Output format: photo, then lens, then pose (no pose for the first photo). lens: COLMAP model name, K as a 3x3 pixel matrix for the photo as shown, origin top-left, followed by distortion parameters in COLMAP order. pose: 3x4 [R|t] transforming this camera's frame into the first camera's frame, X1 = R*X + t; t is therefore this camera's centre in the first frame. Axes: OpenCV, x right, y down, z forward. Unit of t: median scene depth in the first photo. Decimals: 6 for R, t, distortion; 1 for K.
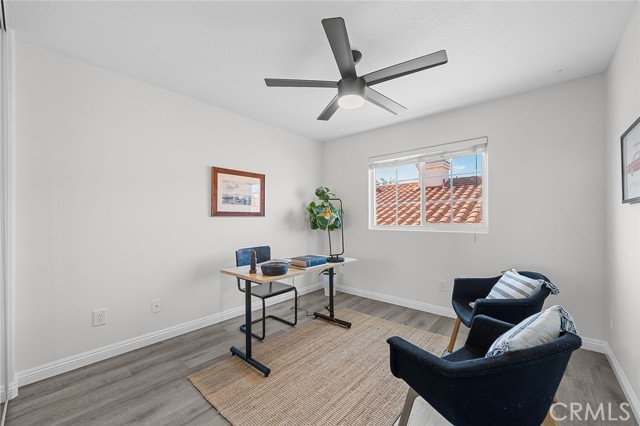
lens RADIAL K [[263.9, 0, 317.2], [0, 263.9, 215.7], [0, 0, 1]] dist [0.002243, -0.000352]
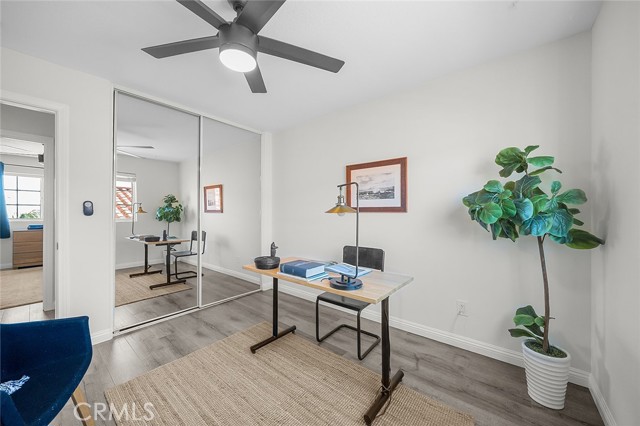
lens RADIAL K [[242.9, 0, 316.9], [0, 242.9, 210.3], [0, 0, 1]] dist [0.001872, 0.000119]
pose [[0.004856, -0.003159, -0.999983, 0.557205], [0.009446, 0.999951, -0.003113, -0.002934], [0.999944, -0.009431, 0.004886, 0.821519]]
